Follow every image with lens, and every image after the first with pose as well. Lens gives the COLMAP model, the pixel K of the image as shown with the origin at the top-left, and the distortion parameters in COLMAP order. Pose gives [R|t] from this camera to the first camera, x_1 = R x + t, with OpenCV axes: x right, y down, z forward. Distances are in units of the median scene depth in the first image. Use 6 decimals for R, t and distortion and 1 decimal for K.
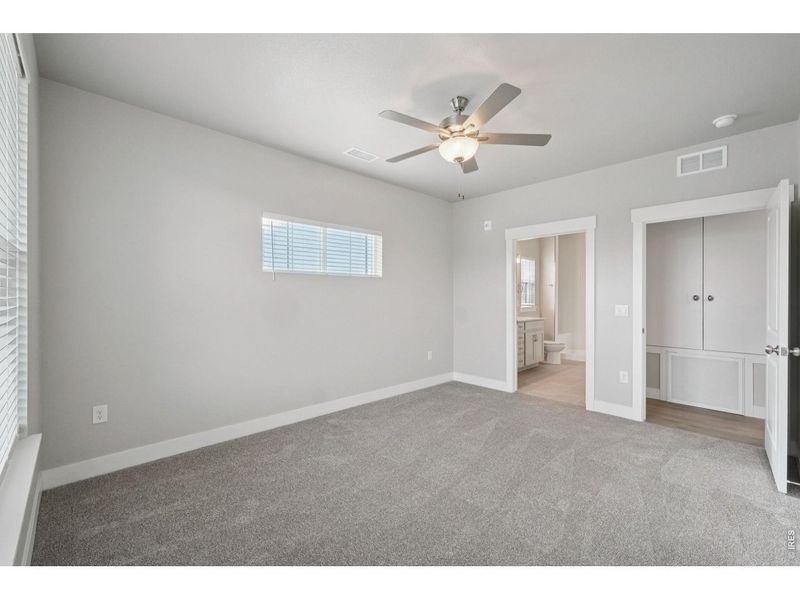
lens RADIAL K [[340.7, 0, 399.6], [0, 340.7, 298.4], [0, 0, 1]] dist [-0.001870, 0.000956]
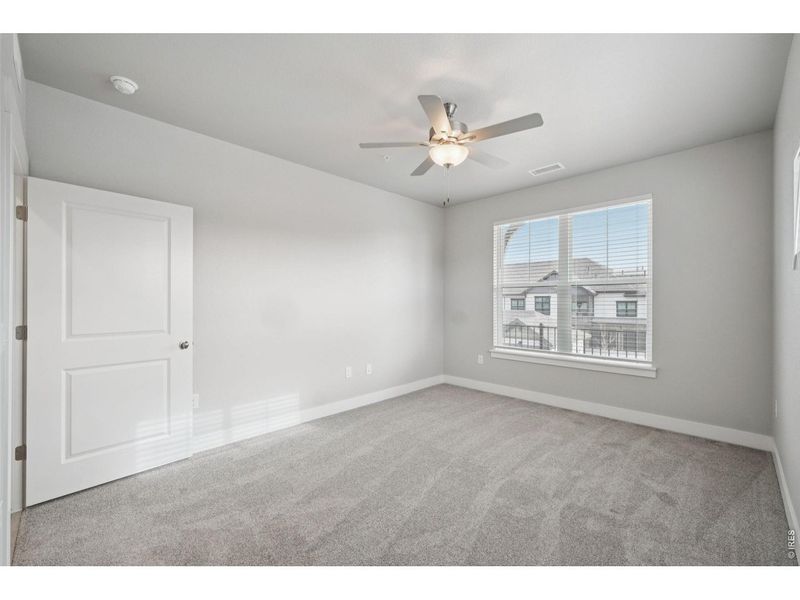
lens RADIAL K [[340.7, 0, 399.6], [0, 340.7, 298.4], [0, 0, 1]] dist [-0.001870, 0.000956]
pose [[-0.999553, -0.000621, -0.029894, 0.243343], [-0.000596, 0.999999, -0.000843, -0.003887], [0.029895, -0.000825, -0.999553, 1.383036]]
